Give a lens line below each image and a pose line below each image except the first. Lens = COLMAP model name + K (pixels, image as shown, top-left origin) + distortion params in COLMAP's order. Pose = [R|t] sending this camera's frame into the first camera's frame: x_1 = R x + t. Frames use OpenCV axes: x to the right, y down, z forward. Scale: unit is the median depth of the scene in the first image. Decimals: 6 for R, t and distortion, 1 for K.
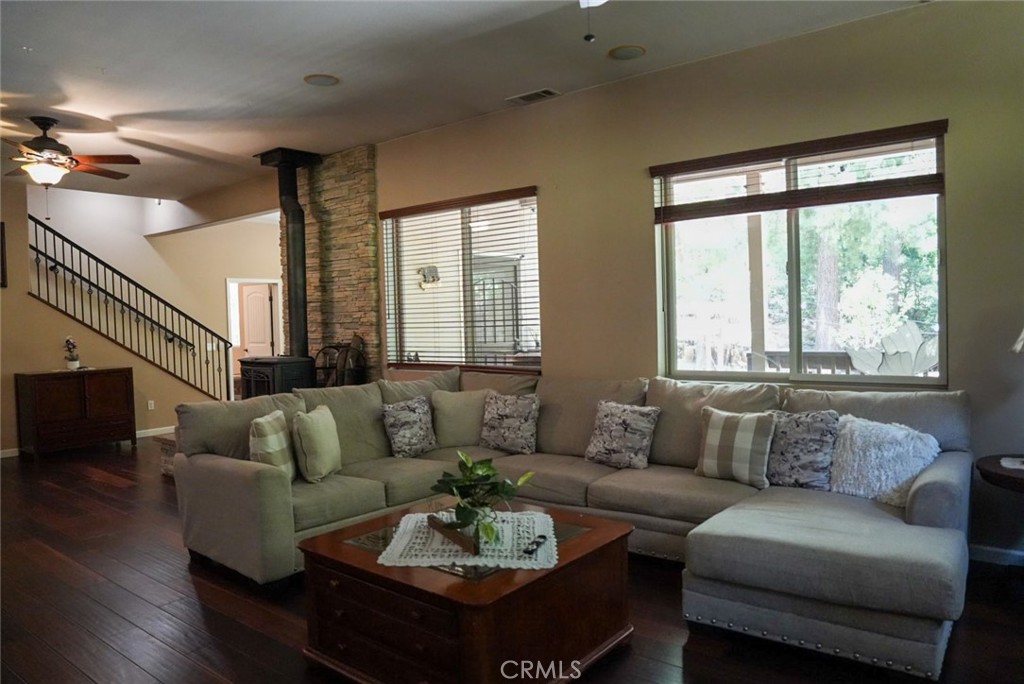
lens RADIAL K [[693.7, 0, 512.0], [0, 693.7, 342.0], [0, 0, 1]] dist [-0.084139, 0.002091]
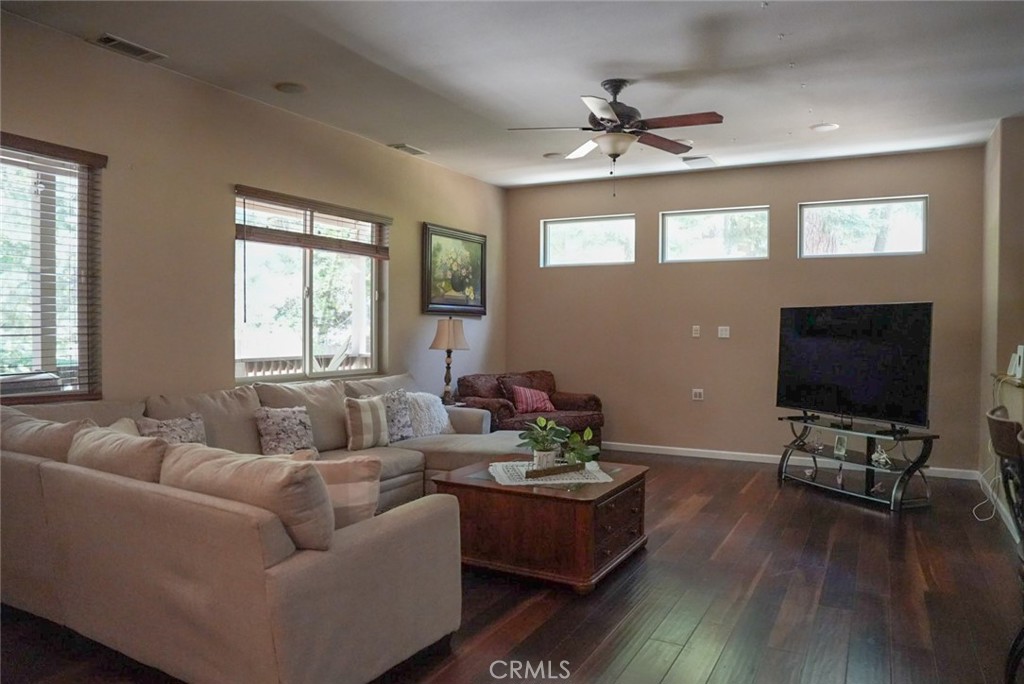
lens RADIAL K [[693.7, 0, 512.0], [0, 693.7, 342.0], [0, 0, 1]] dist [-0.084139, 0.002091]
pose [[-0.161970, 0.001983, 0.986794, -0.968418], [0.032920, 0.999452, 0.003395, -0.004811], [-0.986246, 0.033035, -0.161946, 0.832912]]
